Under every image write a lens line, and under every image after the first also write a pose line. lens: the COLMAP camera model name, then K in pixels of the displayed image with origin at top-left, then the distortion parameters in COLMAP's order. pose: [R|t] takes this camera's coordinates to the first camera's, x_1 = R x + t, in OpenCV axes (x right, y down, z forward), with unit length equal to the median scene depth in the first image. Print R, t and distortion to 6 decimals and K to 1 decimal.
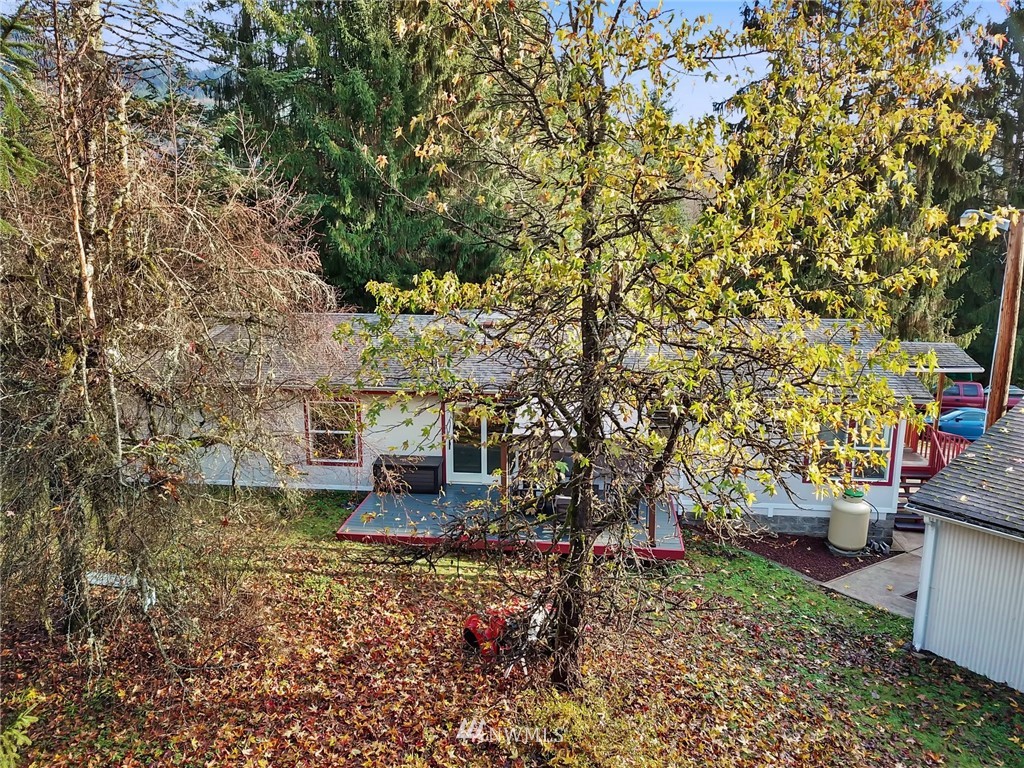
lens RADIAL K [[802.4, 0, 510.2], [0, 802.4, 385.6], [0, 0, 1]] dist [0.013329, -0.007415]
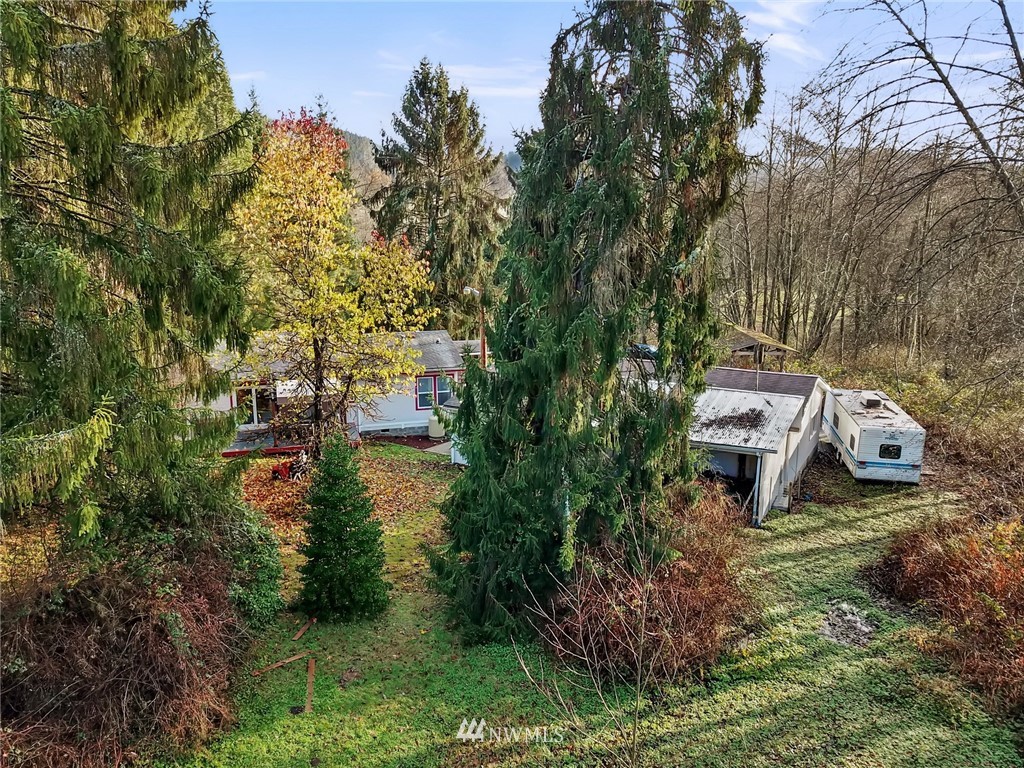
lens RADIAL K [[802.4, 0, 510.7], [0, 802.4, 386.2], [0, 0, 1]] dist [0.013329, -0.007415]
pose [[0.924856, -0.083816, 0.370967, -0.326674], [0.081295, 0.996437, 0.022459, 0.051469], [-0.371527, 0.009387, 0.928375, -1.866254]]
